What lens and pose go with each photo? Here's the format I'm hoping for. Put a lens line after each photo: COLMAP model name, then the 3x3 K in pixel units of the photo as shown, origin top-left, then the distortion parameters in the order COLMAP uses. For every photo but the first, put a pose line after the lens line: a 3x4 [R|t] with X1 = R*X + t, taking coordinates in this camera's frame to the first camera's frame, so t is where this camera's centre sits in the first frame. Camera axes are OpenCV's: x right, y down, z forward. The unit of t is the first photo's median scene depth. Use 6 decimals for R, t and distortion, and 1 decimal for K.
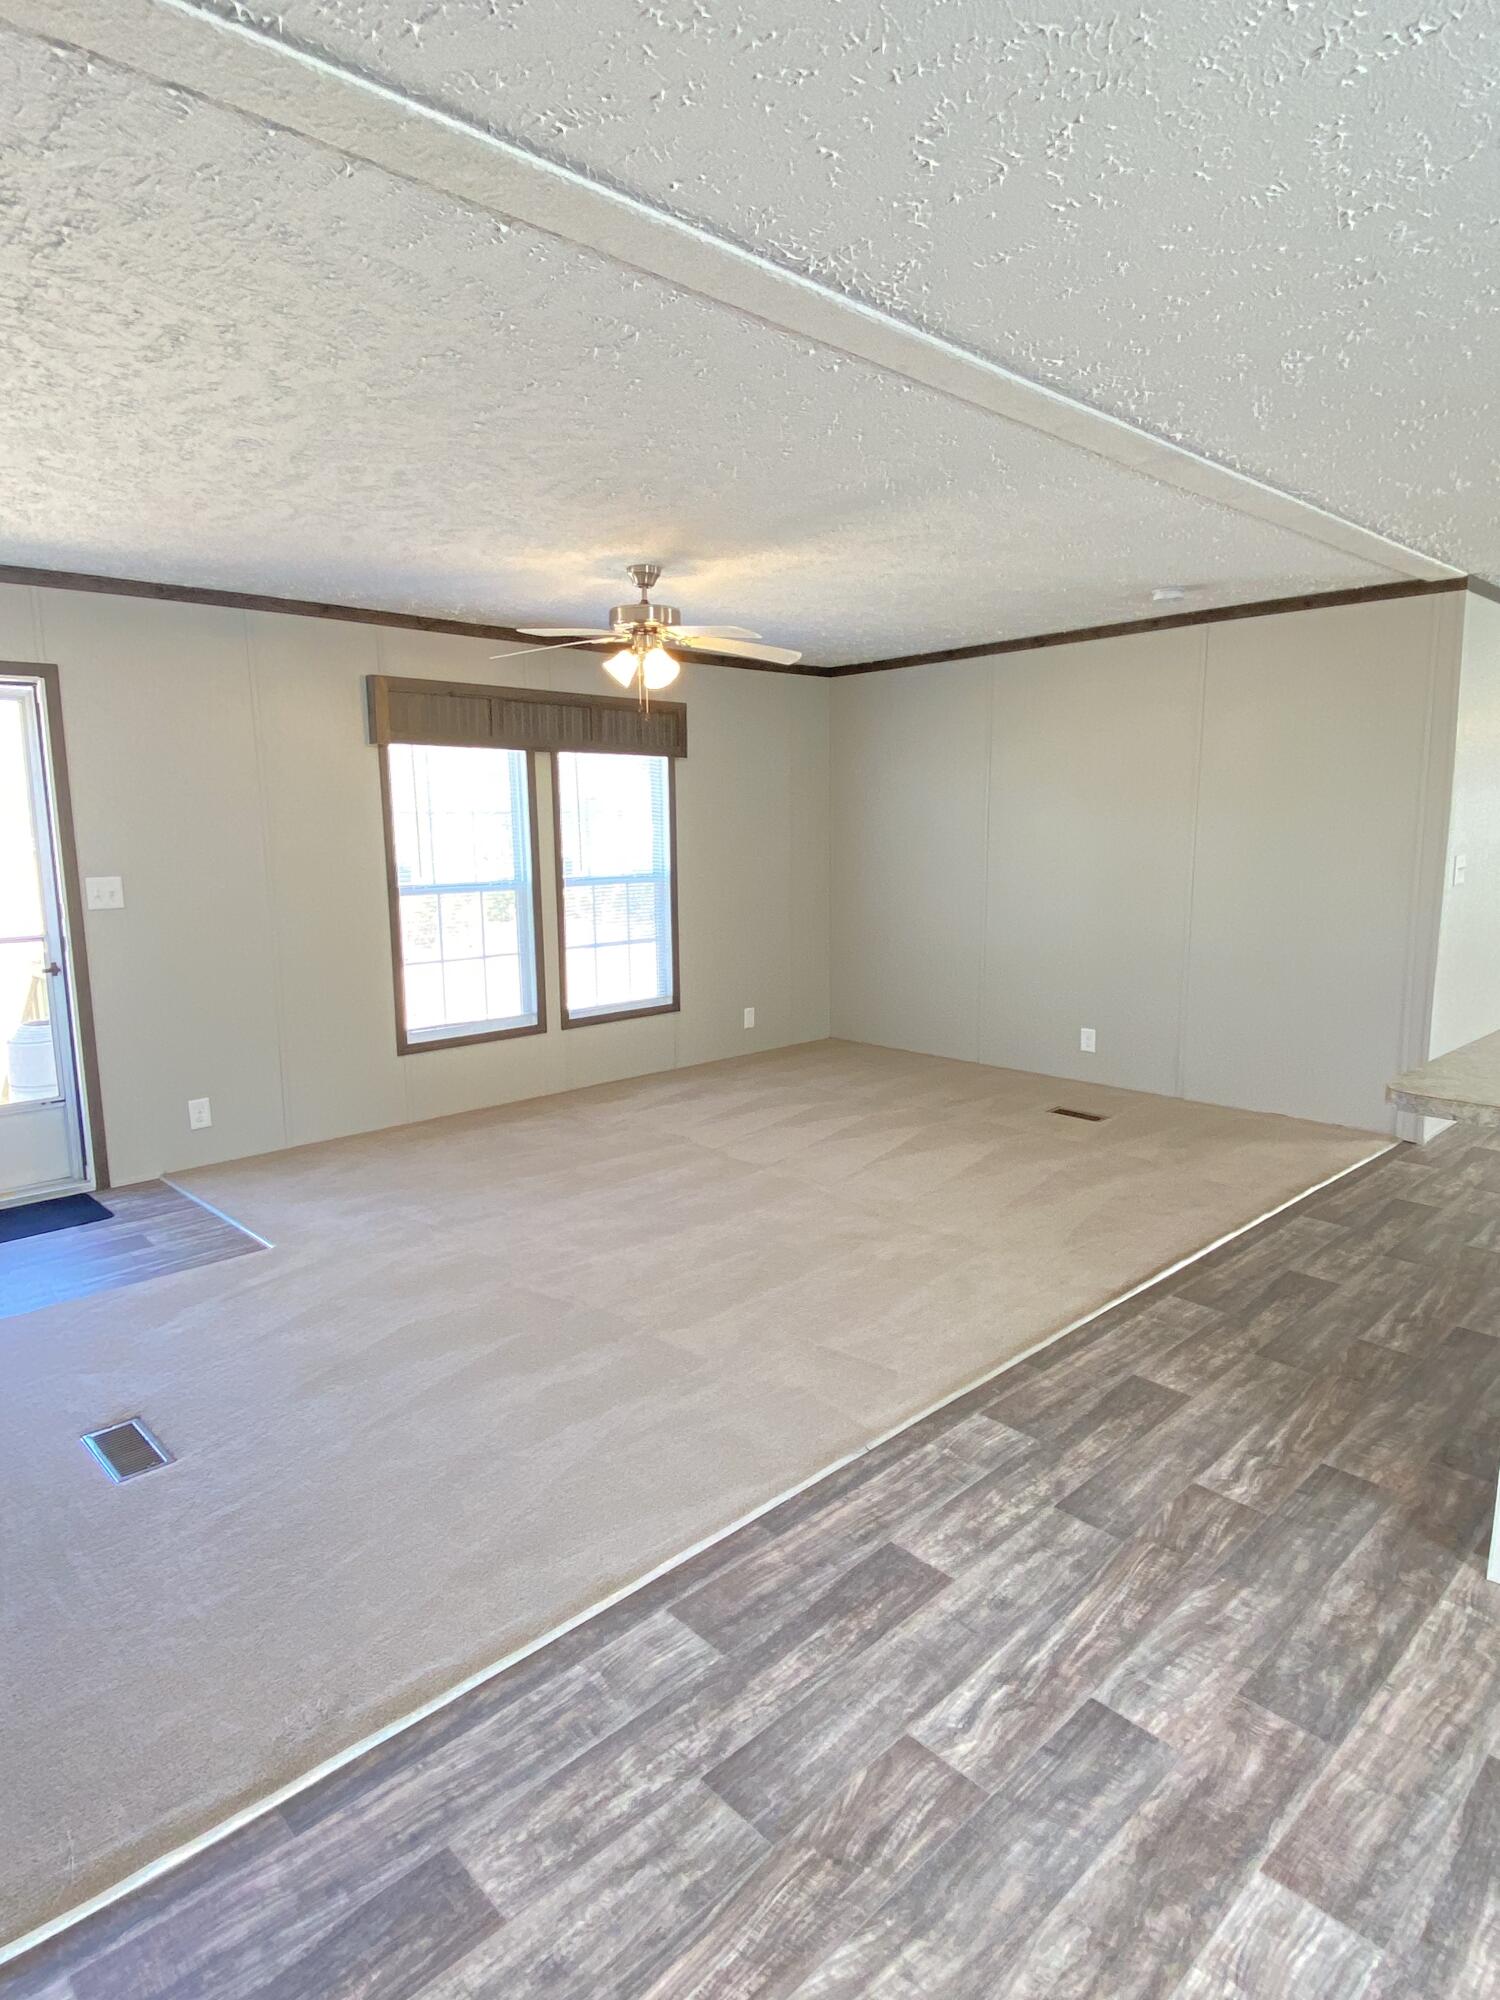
lens RADIAL K [[1133.0, 0, 744.3], [0, 1133.0, 993.1], [0, 0, 1]] dist [0.015913, -0.019036]
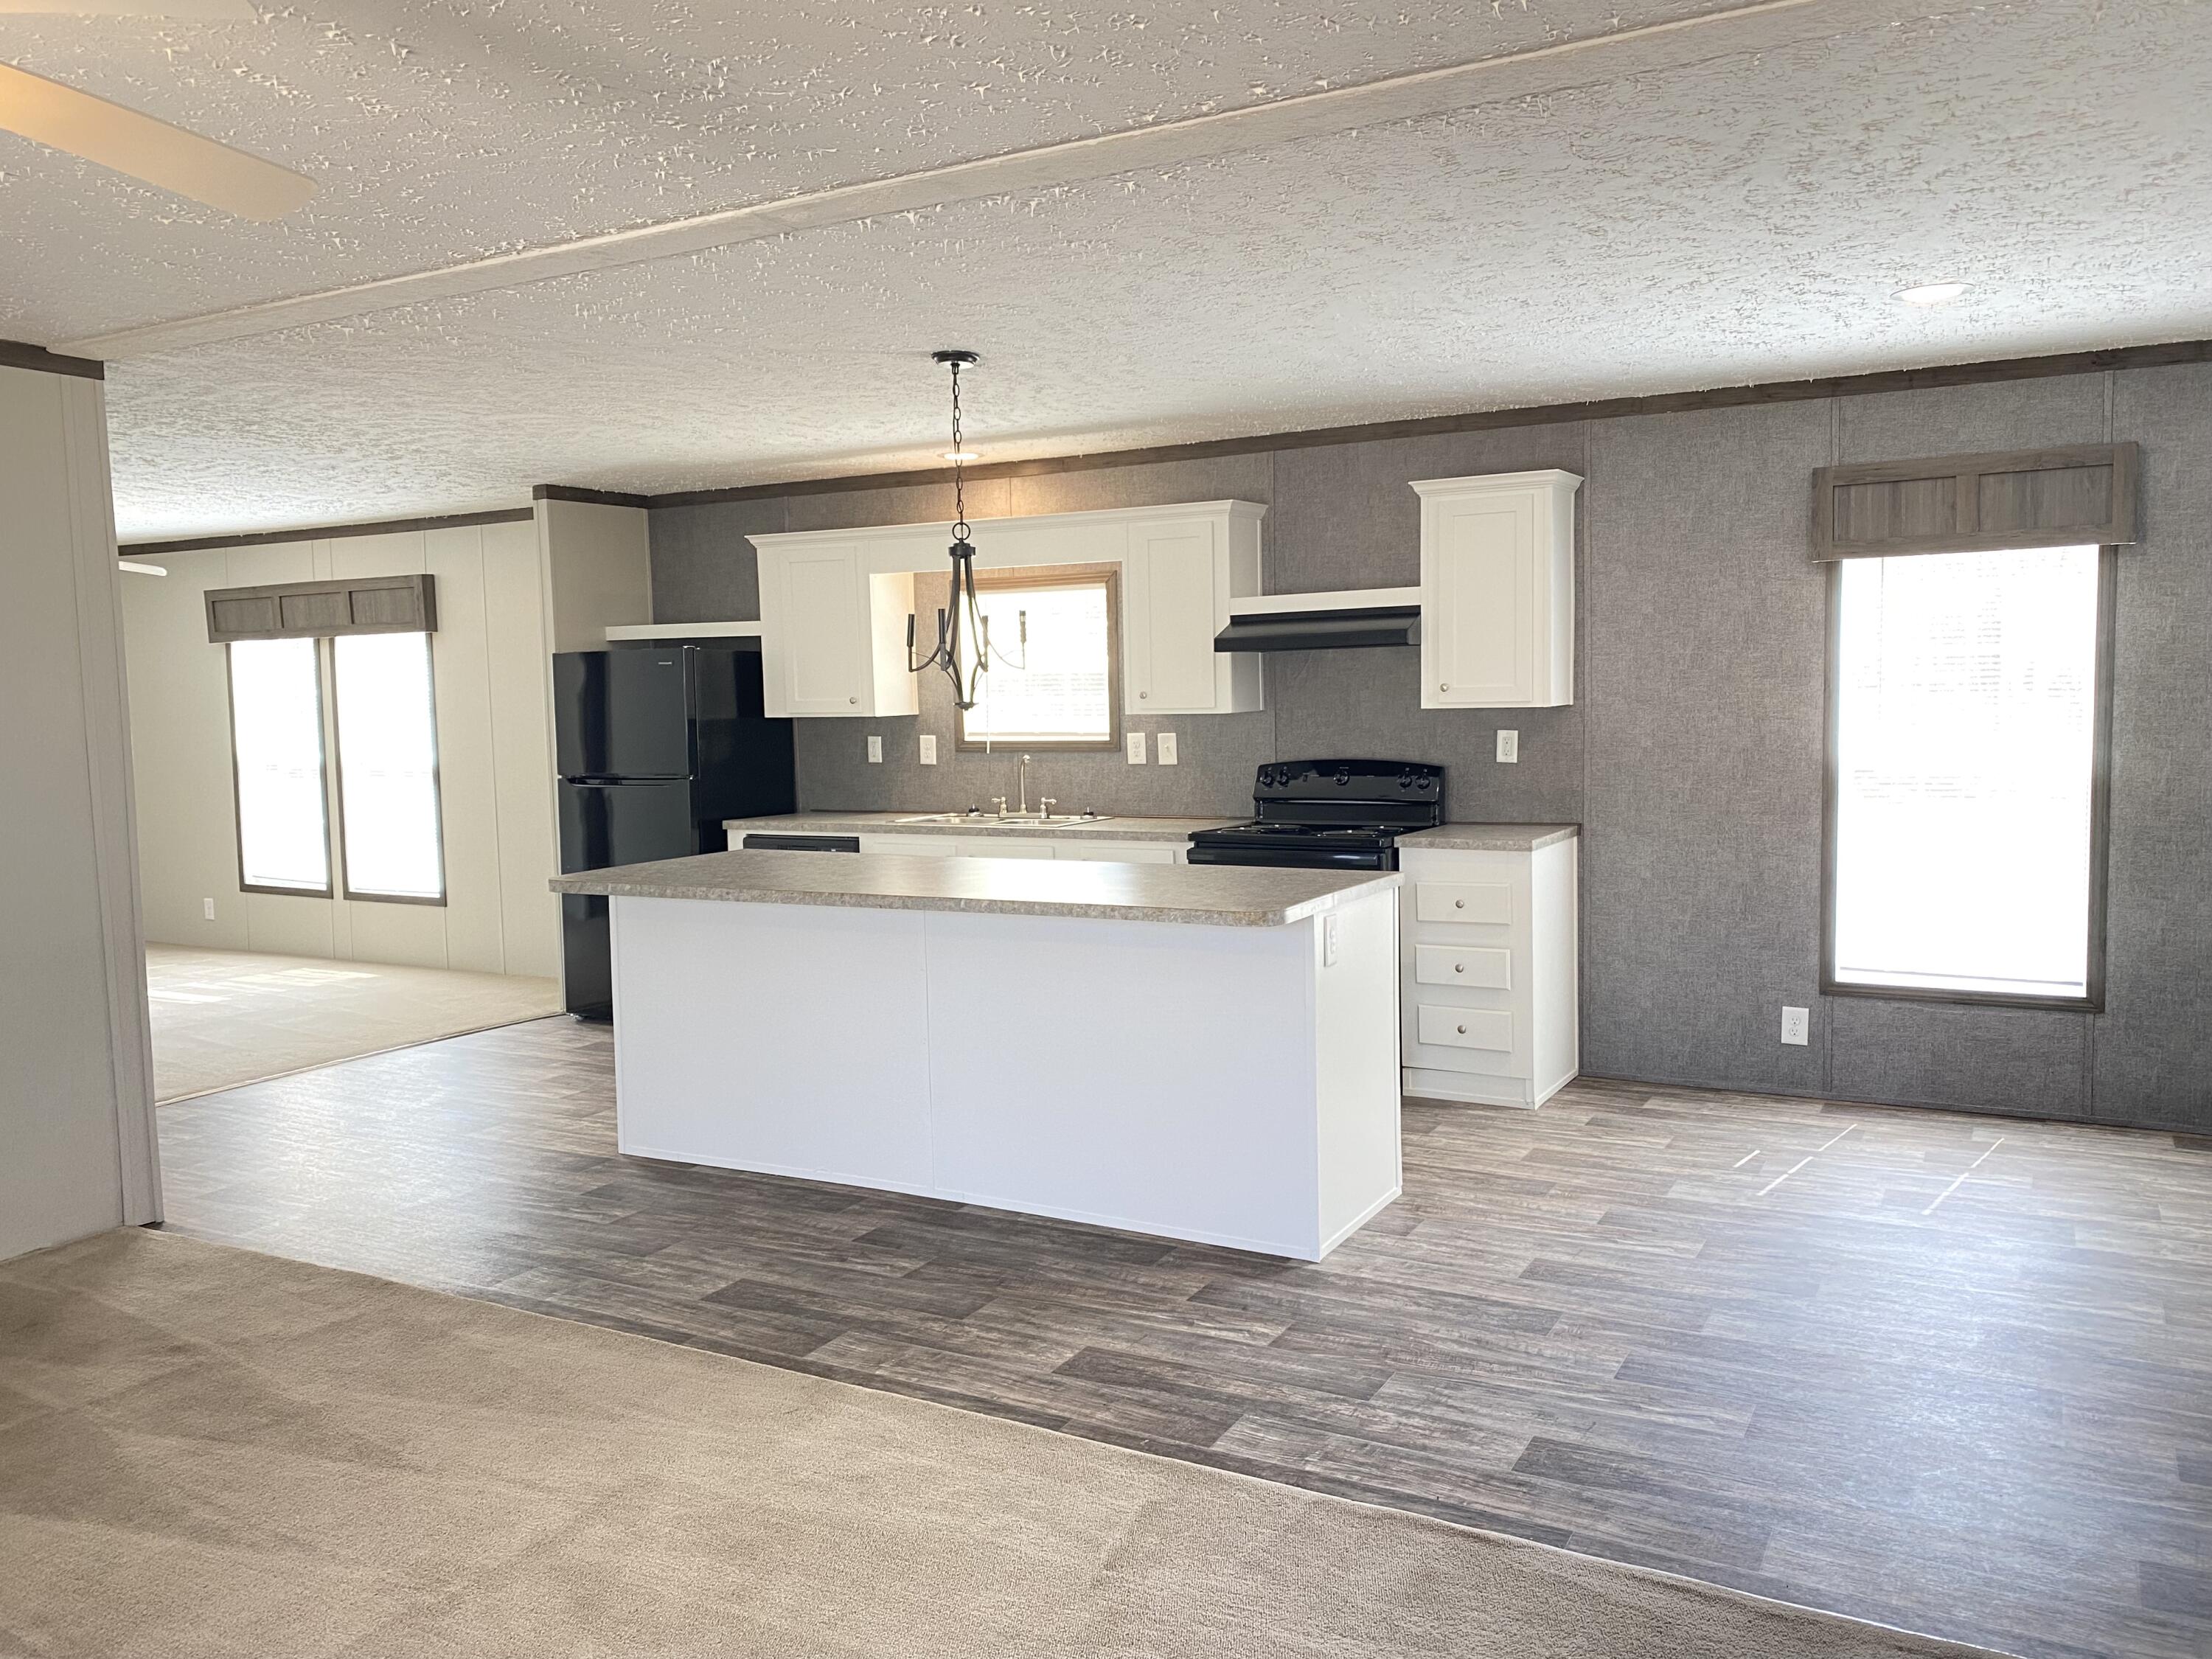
lens RADIAL K [[1690.5, 0, 1100.8], [0, 1690.5, 851.7], [0, 0, 1]] dist [0.026319, -0.010067]
pose [[-0.307241, -0.081430, 0.948142, -0.860188], [0.170645, 0.975468, 0.139073, -0.209388], [-0.936207, 0.204525, -0.285808, 1.340758]]
